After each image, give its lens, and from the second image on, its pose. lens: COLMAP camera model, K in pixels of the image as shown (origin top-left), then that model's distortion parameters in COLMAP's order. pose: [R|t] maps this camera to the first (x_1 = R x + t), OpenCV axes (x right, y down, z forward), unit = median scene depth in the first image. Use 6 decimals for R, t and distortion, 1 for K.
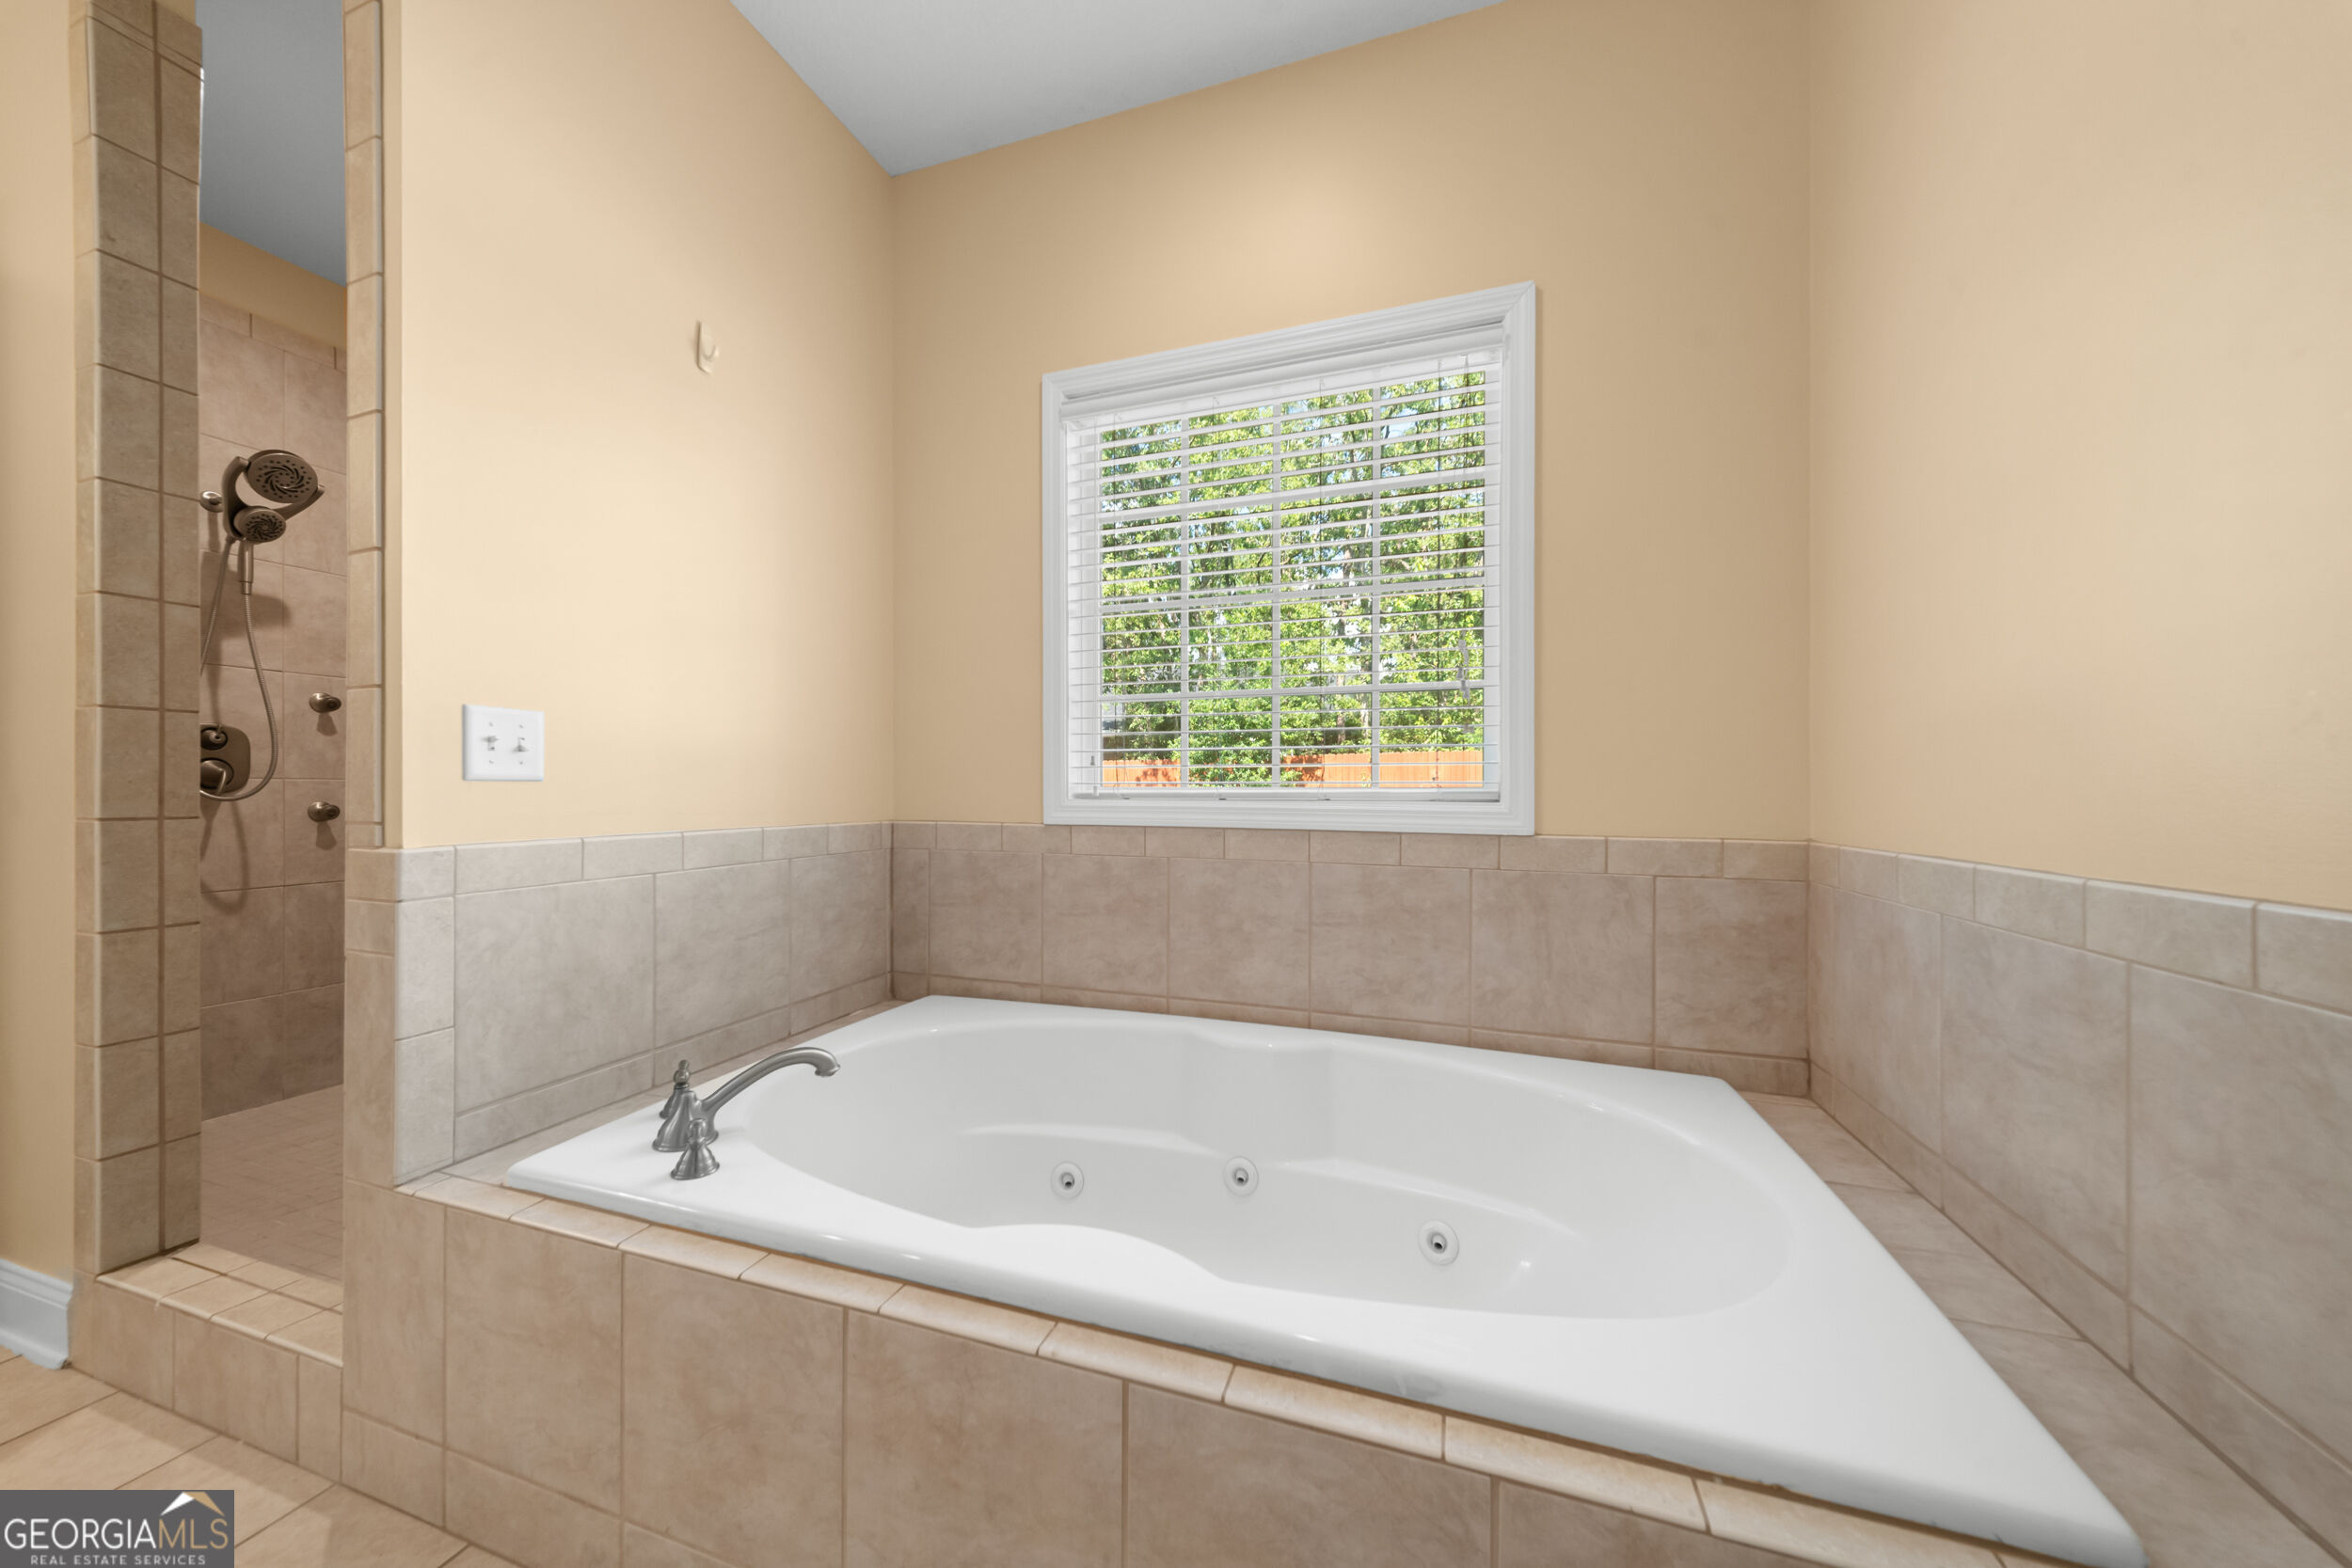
lens RADIAL K [[815.7, 0, 1161.4], [0, 815.7, 780.6], [0, 0, 1]] dist [0.000197, -0.000007]
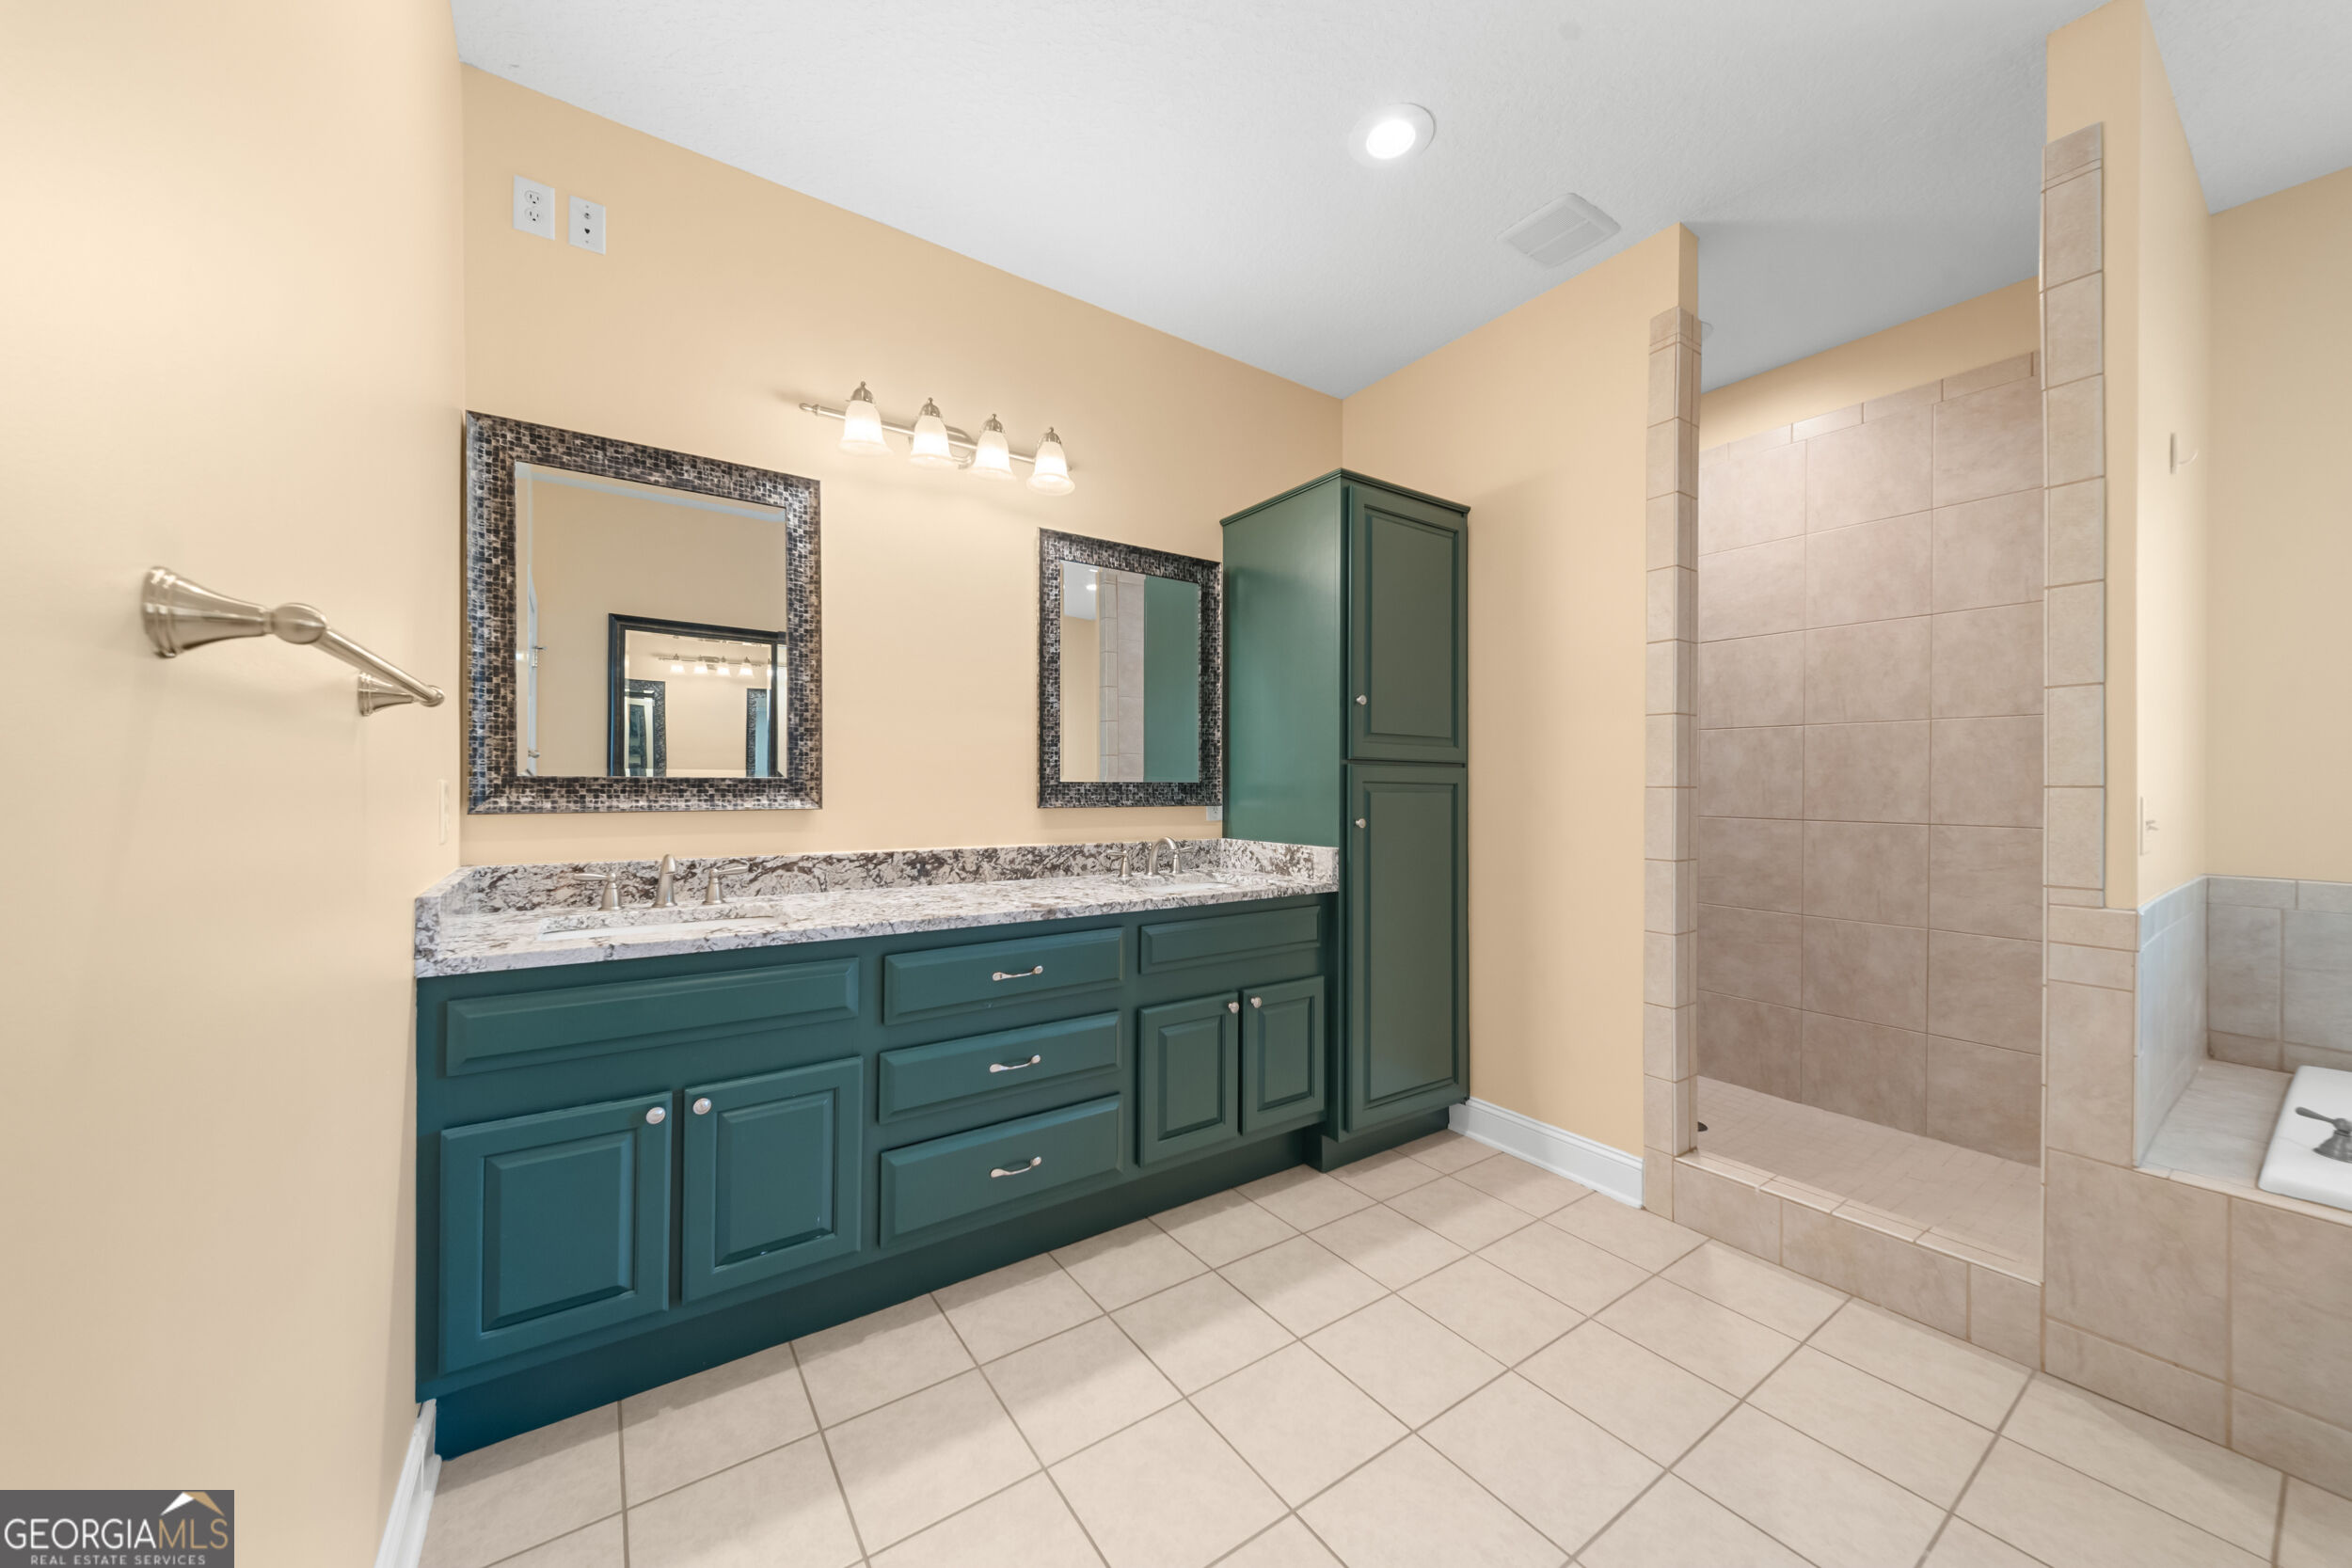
lens RADIAL K [[815.7, 0, 1161.4], [0, 815.7, 780.6], [0, 0, 1]] dist [0.000197, -0.000007]
pose [[0.806563, -0.003097, -0.591140, -1.018318], [0.006465, 0.999973, 0.003583, -0.101654], [0.591112, -0.006712, 0.806561, -0.705684]]
